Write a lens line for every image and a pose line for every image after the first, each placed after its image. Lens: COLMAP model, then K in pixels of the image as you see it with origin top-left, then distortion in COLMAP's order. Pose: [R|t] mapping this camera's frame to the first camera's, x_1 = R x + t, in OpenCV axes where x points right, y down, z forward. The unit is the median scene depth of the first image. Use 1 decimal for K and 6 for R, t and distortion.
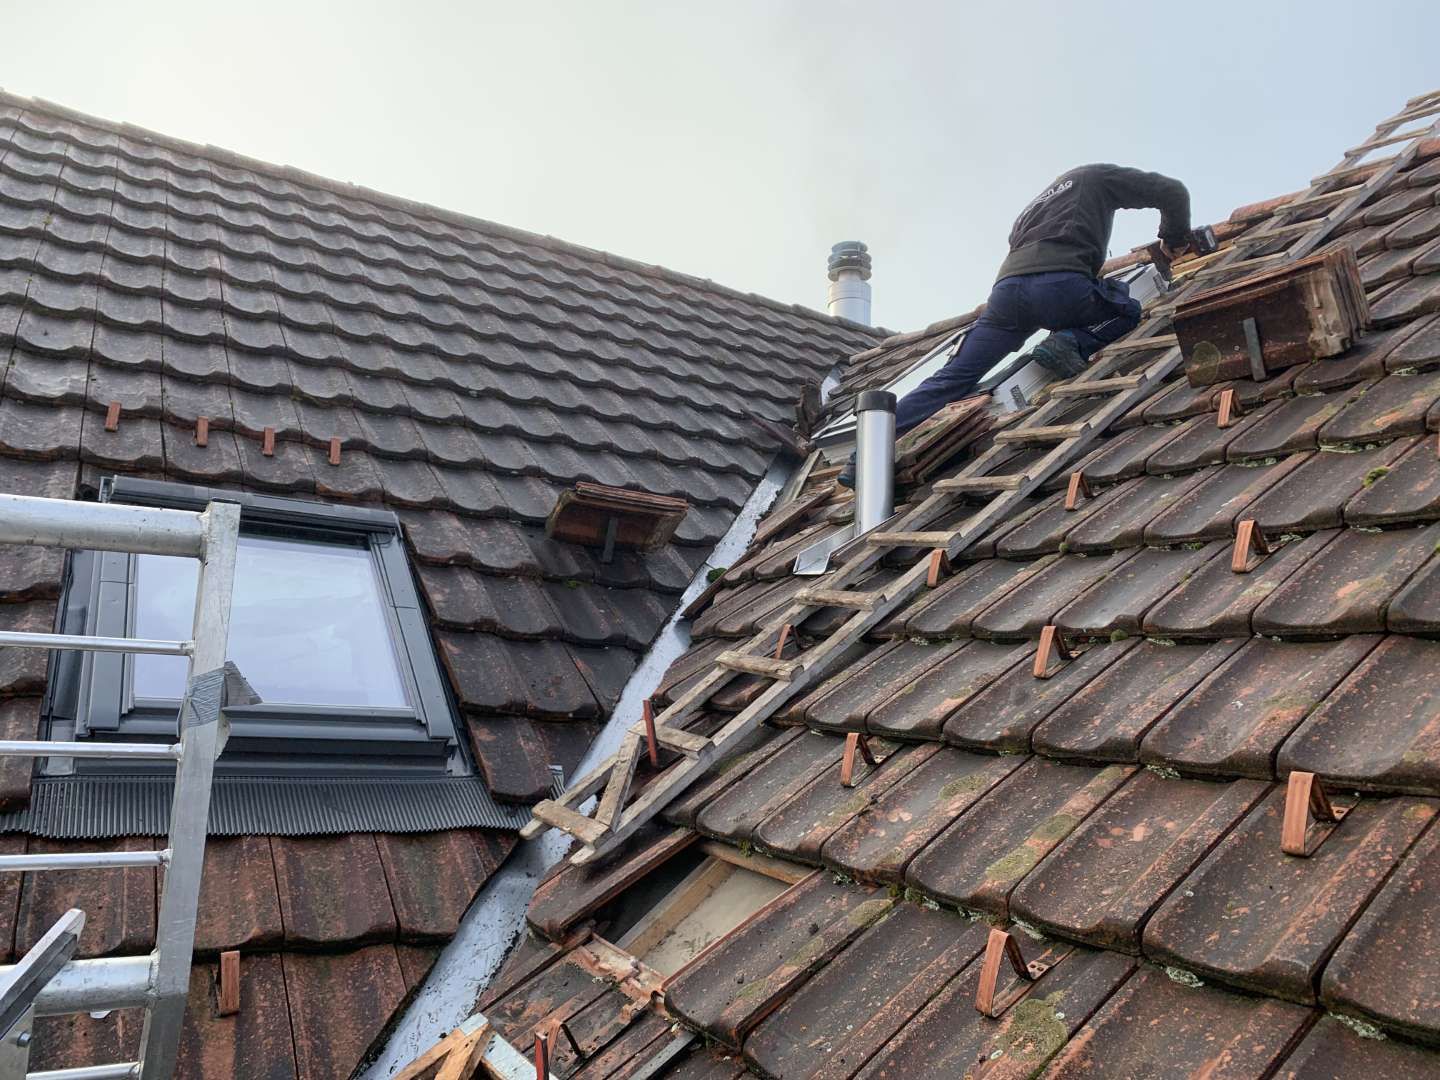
lens RADIAL K [[1110.1, 0, 701.1], [0, 1110.1, 553.8], [0, 0, 1]] dist [0.038192, -0.040224]
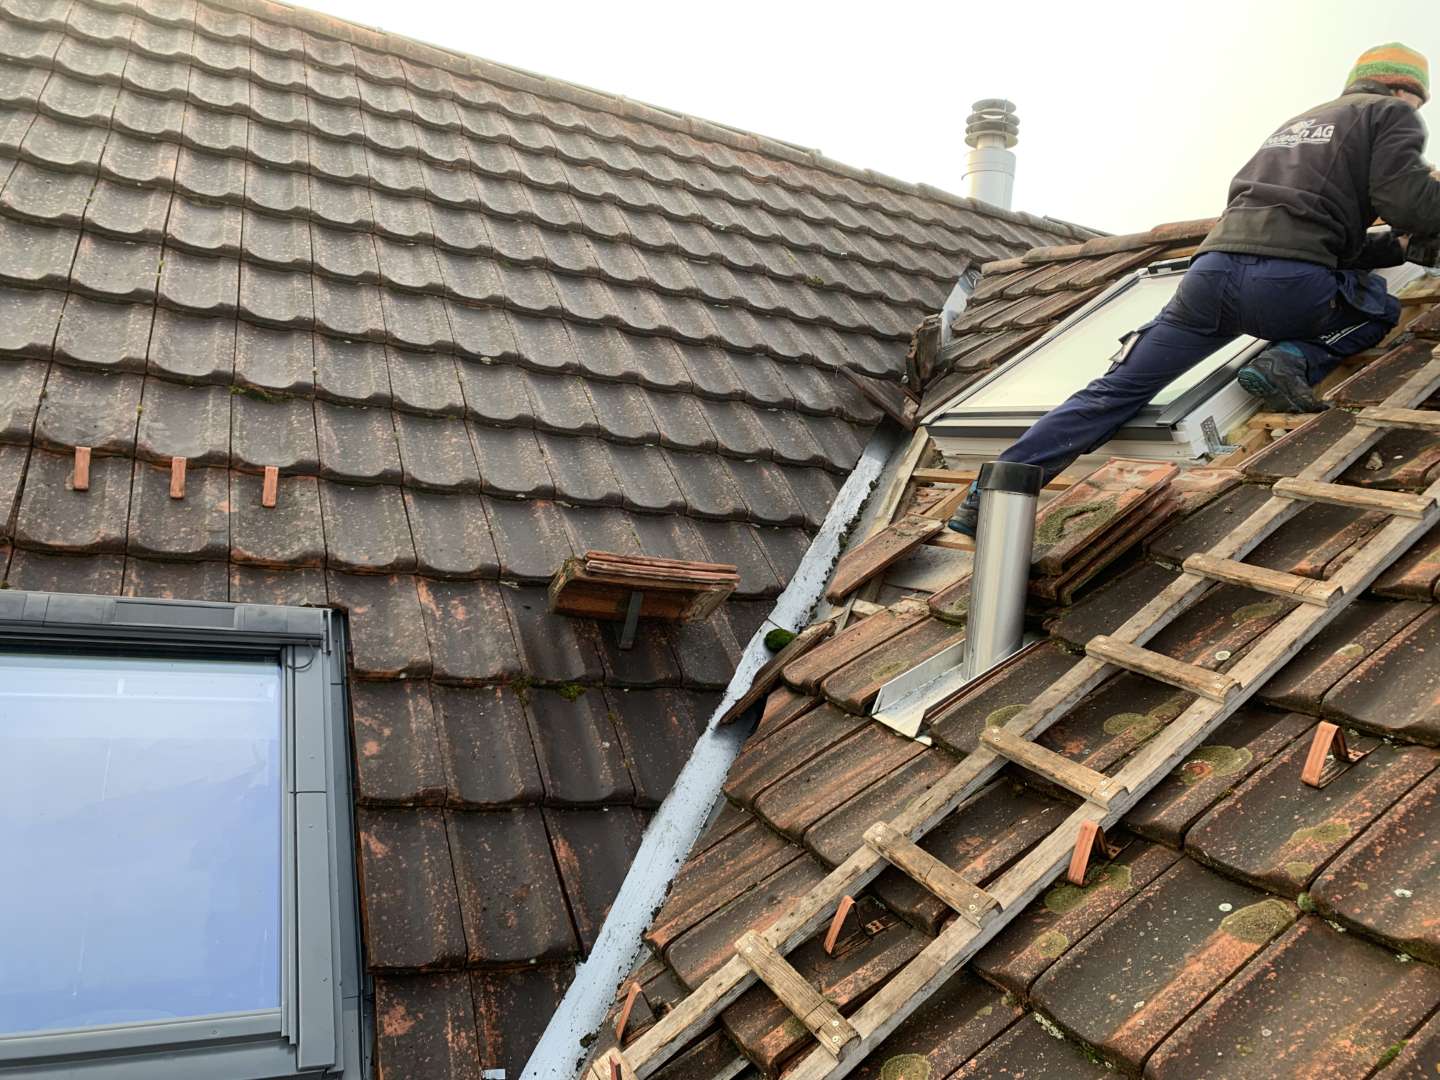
lens RADIAL K [[1110.1, 0, 723.8], [0, 1110.1, 542.0], [0, 0, 1]] dist [0.038192, -0.040224]
pose [[0.995661, 0.061858, -0.069515, 0.025535], [-0.049928, 0.985547, 0.161879, -0.169089], [0.078524, -0.157705, 0.984359, 0.248360]]
